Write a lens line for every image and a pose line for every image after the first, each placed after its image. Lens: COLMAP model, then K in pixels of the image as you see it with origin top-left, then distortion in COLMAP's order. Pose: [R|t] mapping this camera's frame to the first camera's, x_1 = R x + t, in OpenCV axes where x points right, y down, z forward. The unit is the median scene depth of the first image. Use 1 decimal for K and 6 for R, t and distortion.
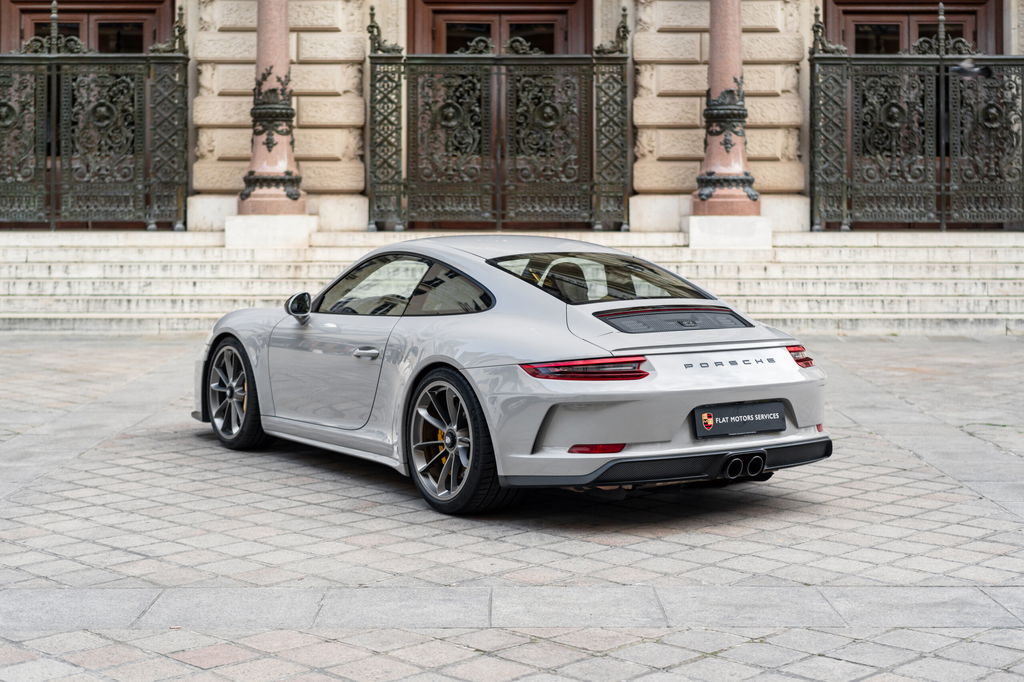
lens RADIAL K [[1603.7, 0, 542.4], [0, 1603.7, 286.6], [0, 0, 1]] dist [-0.015200, -0.024160]
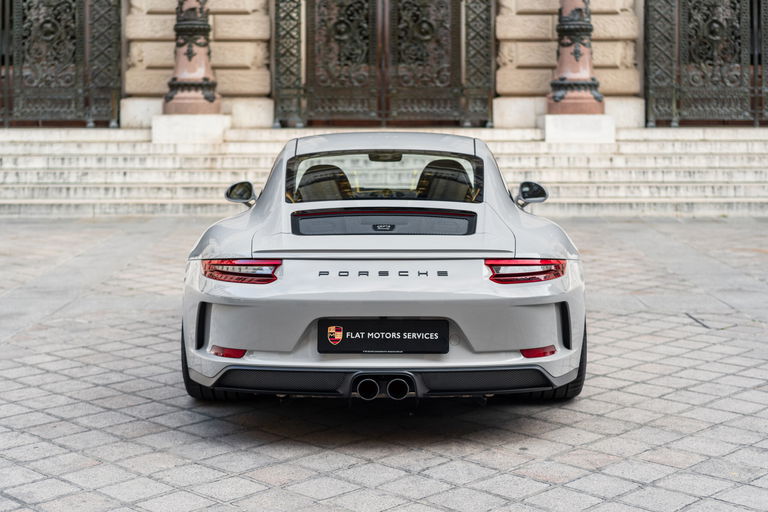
lens RADIAL K [[1197.4, 0, 407.8], [0, 1197.4, 163.8], [0, 0, 1]] dist [-0.007929, 0.011235]
pose [[0.999989, -0.002045, 0.004150, -0.013195], [0.002062, 0.999990, -0.003919, -0.004570], [-0.004142, 0.003927, 0.999984, 0.115453]]
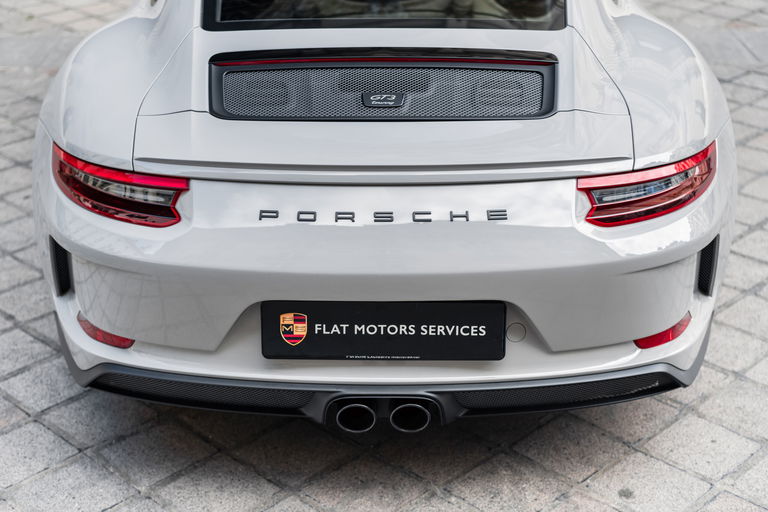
lens RADIAL K [[1245.3, 0, 384.0], [0, 1245.3, 256.0], [0, 0, 1]] dist [-0.028913, -0.018062]
pose [[0.999918, -0.000947, -0.012790, -0.015949], [0.005819, 0.922193, 0.386687, -0.036572], [0.011428, -0.386729, 0.922122, 0.264945]]
